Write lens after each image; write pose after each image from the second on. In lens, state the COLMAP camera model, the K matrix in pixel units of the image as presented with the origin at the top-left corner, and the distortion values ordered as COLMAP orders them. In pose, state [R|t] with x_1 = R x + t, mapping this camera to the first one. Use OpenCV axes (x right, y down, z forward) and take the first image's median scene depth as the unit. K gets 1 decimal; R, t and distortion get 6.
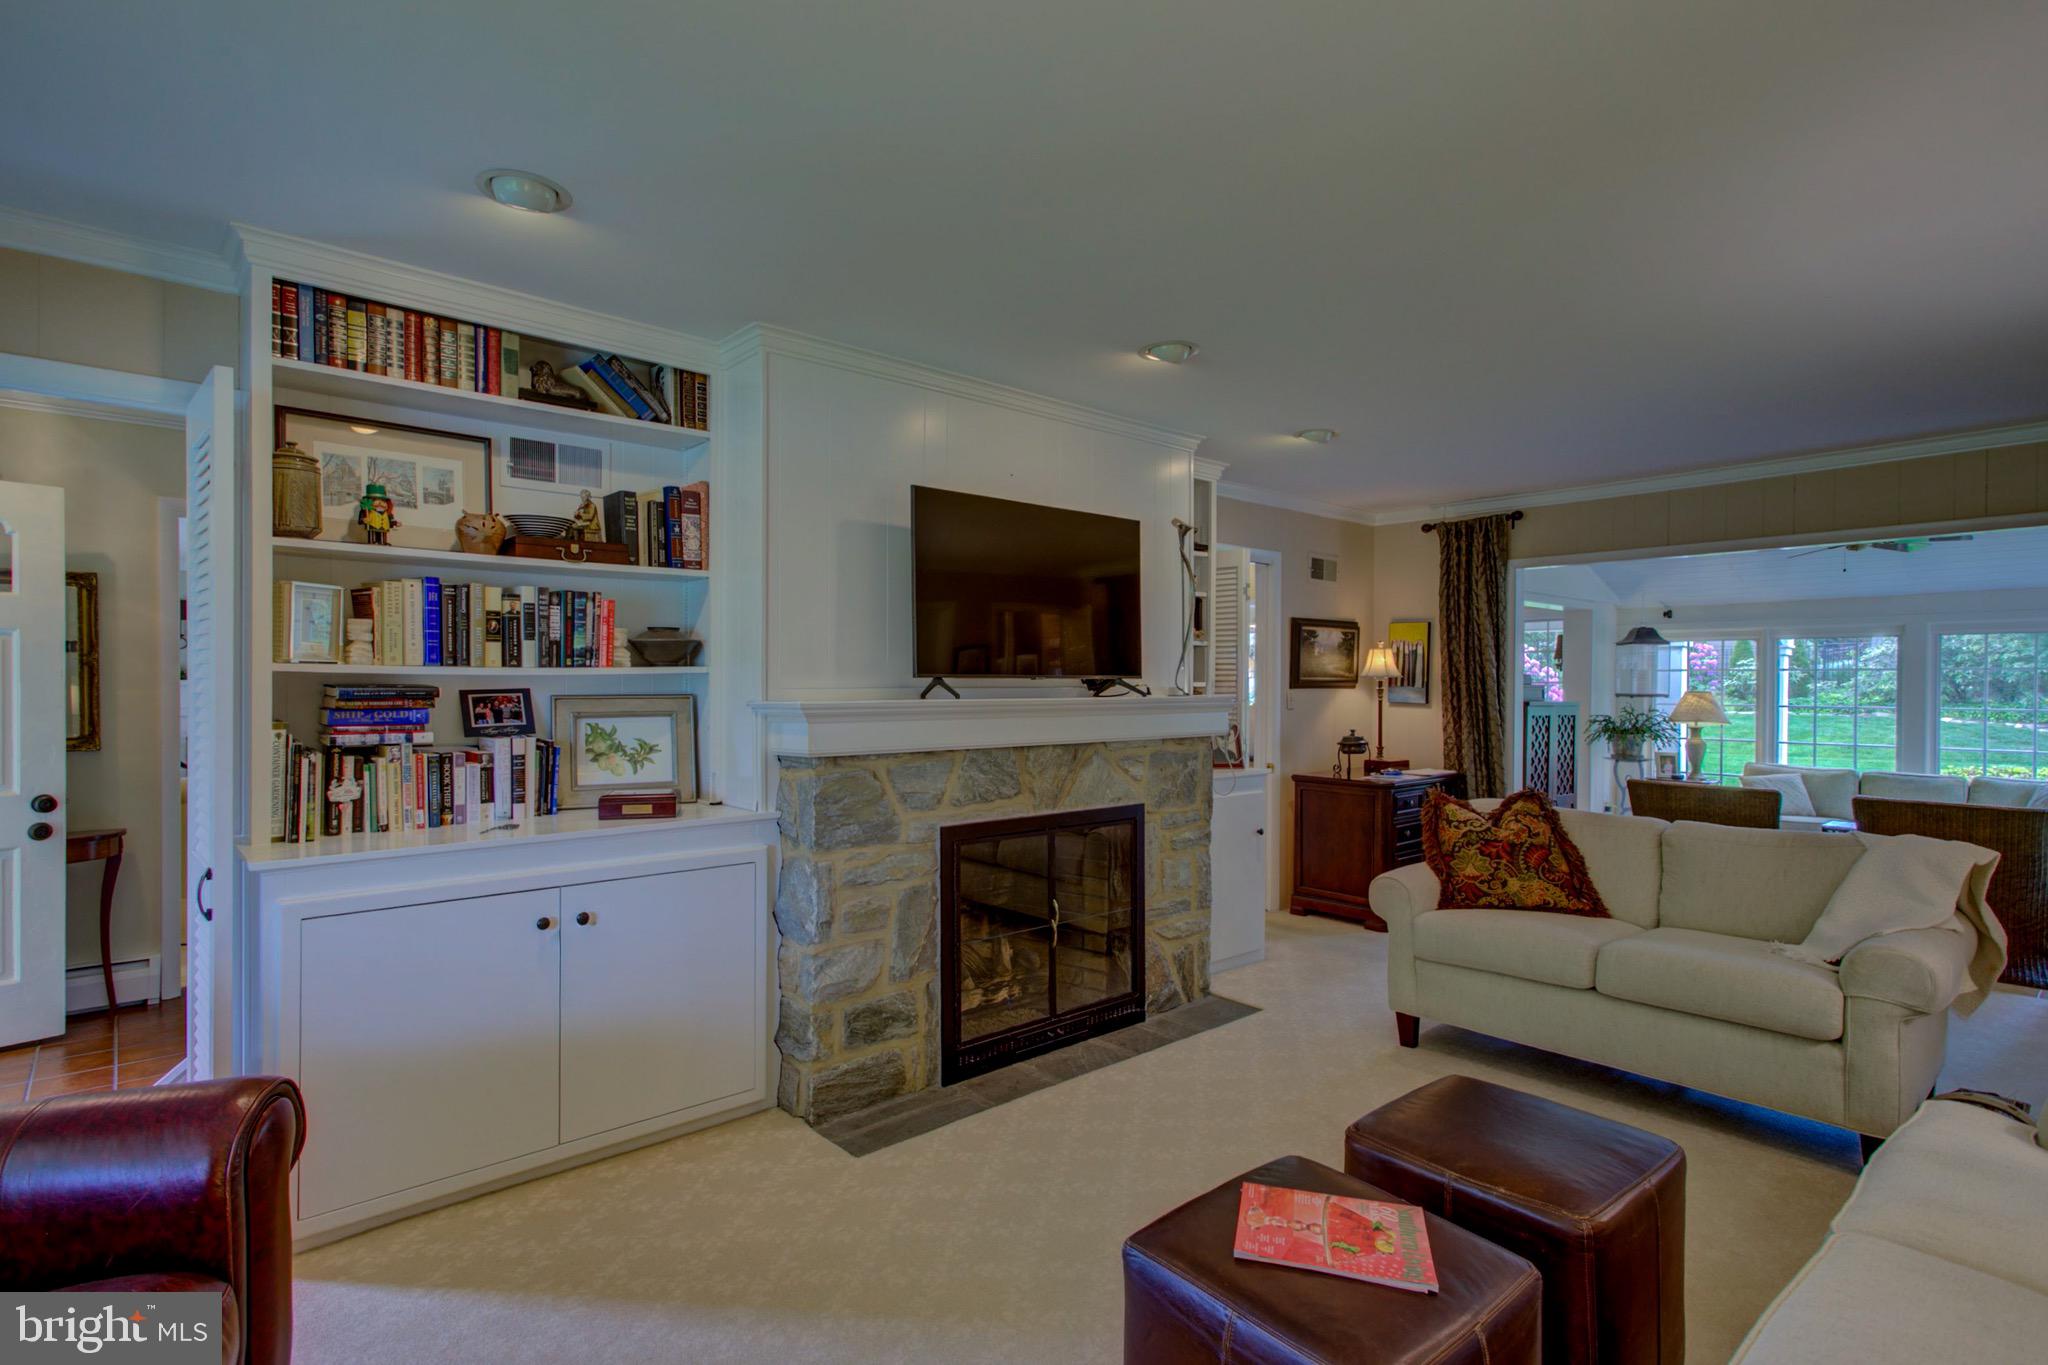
lens RADIAL K [[998.0, 0, 1025.3], [0, 998.0, 690.4], [0, 0, 1]] dist [0.030599, 0.000674]
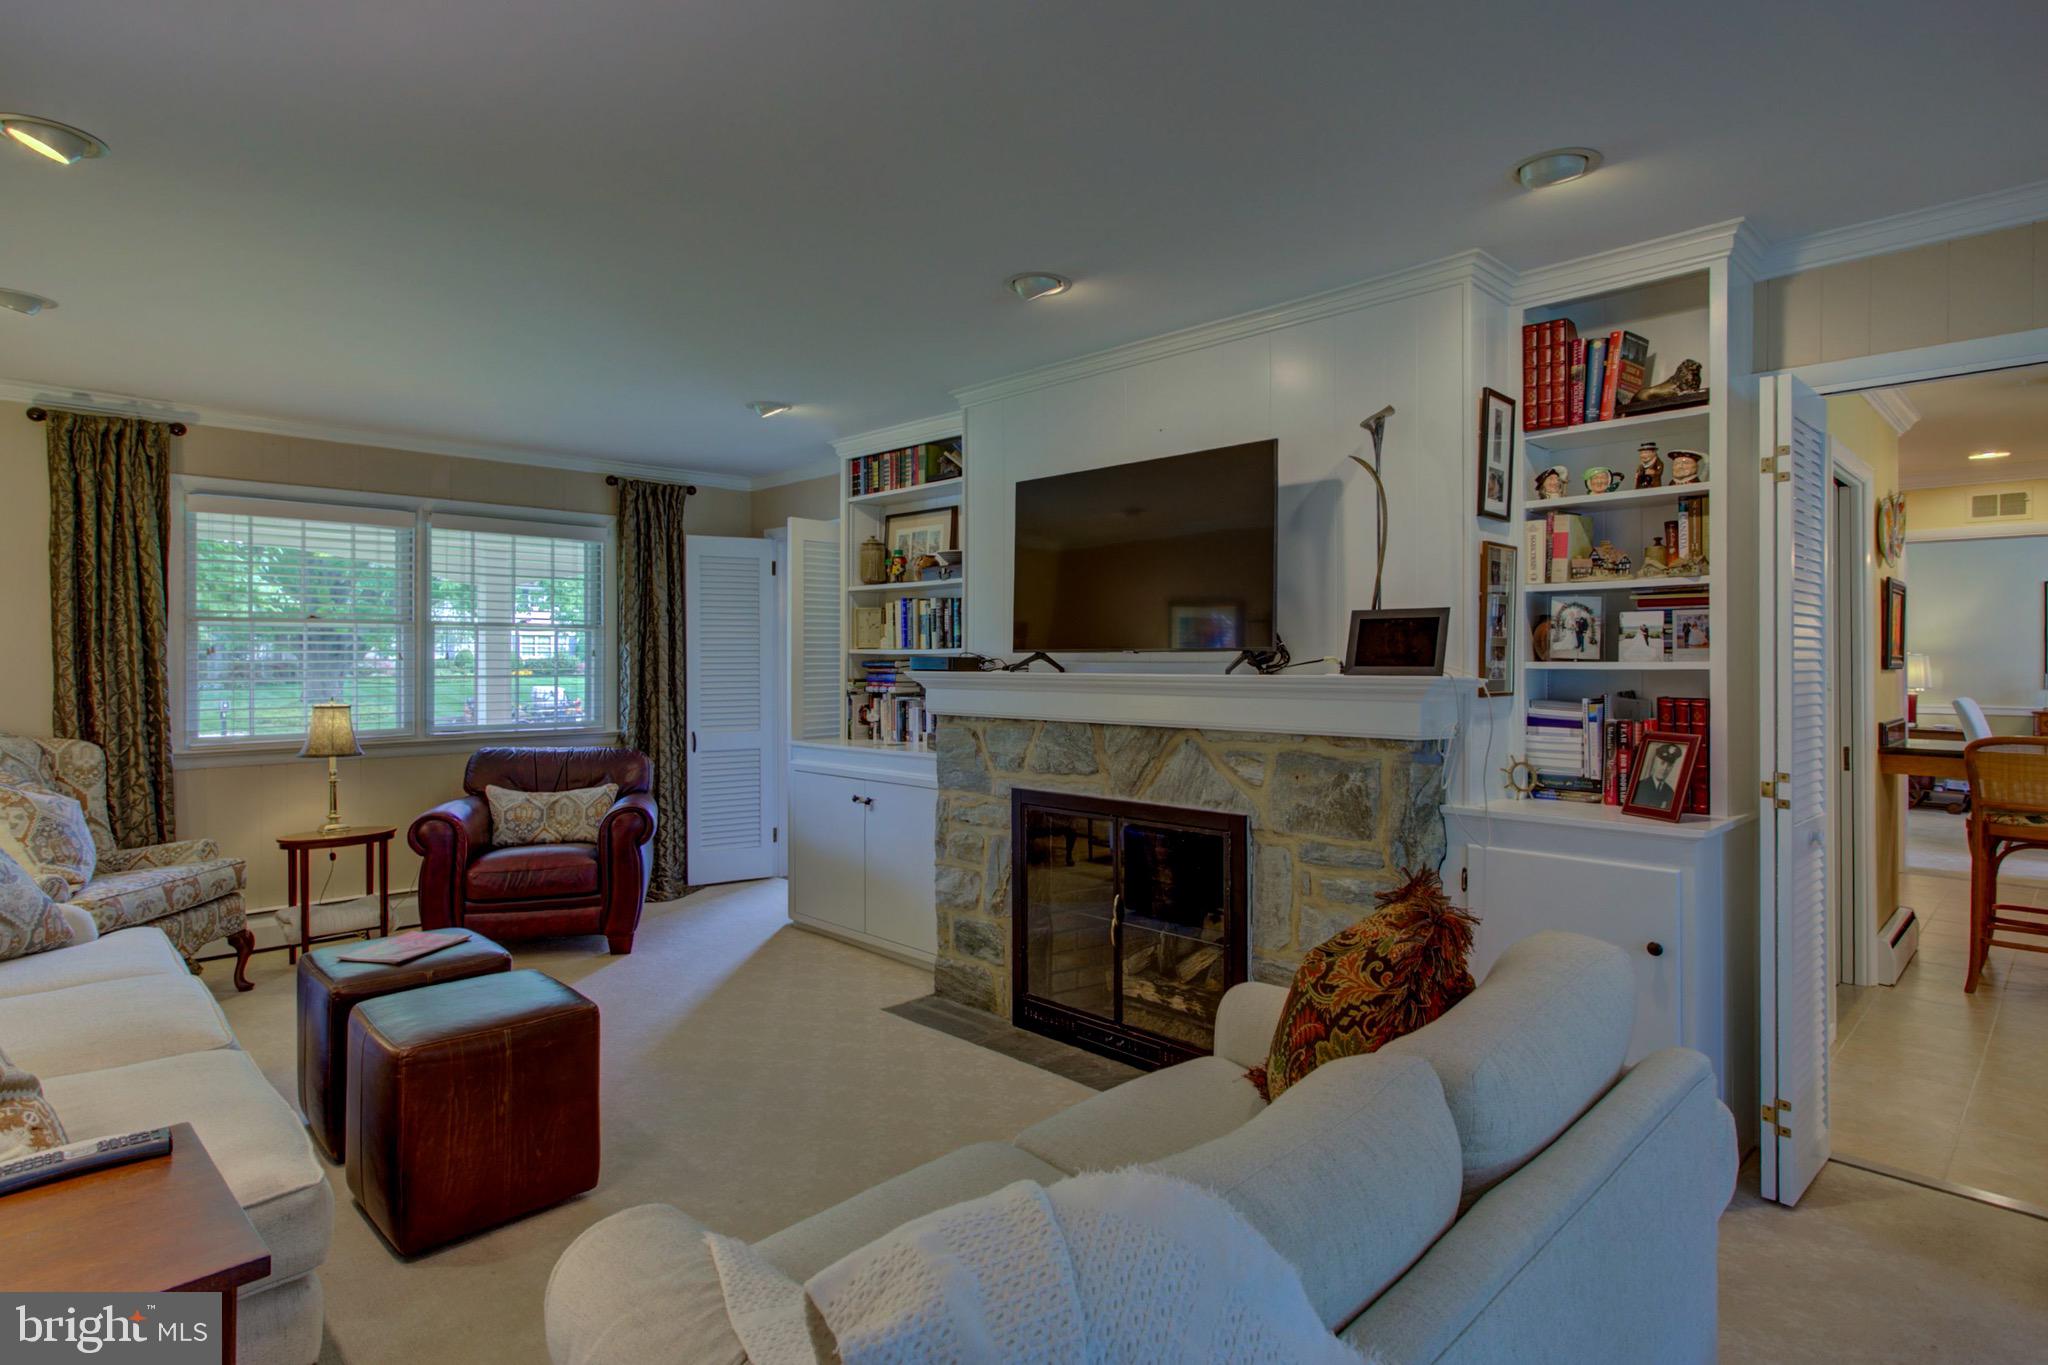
lens RADIAL K [[1071.2, 0, 1017.4], [0, 1071.2, 671.2], [0, 0, 1]] dist [-0.005229, -0.000621]
pose [[0.065056, 0.003564, -0.997875, 1.103484], [-0.013510, 0.999905, 0.002690, 0.005212], [0.997790, 0.013306, 0.065098, 0.936827]]
